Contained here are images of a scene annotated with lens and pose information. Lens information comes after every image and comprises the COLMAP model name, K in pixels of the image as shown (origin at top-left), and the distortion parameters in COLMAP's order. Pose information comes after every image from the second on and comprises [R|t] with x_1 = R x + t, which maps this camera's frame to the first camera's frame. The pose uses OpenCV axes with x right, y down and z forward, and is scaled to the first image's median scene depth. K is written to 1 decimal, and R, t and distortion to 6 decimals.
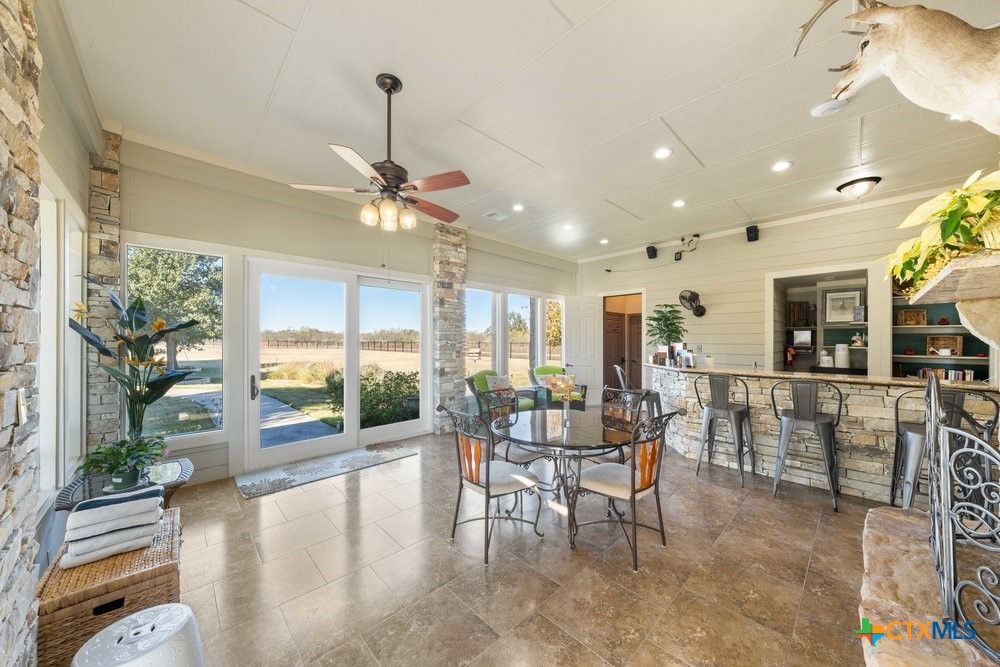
lens RADIAL K [[346.1, 0, 499.8], [0, 346.1, 338.4], [0, 0, 1]] dist [0.000195, 0.000013]
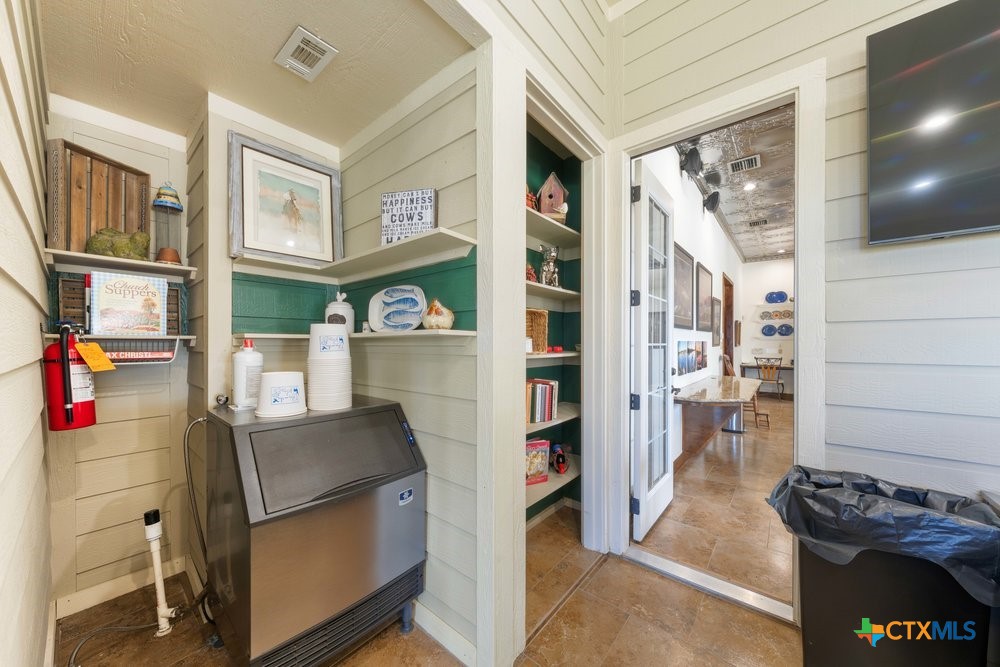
lens RADIAL K [[346.1, 0, 500.8], [0, 346.1, 340.1], [0, 0, 1]] dist [0.000195, 0.000013]
pose [[-0.121251, -0.004334, 0.992612, 0.659410], [-0.002676, 0.999988, 0.004039, 0.026002], [-0.992618, -0.002167, -0.121261, 0.855212]]
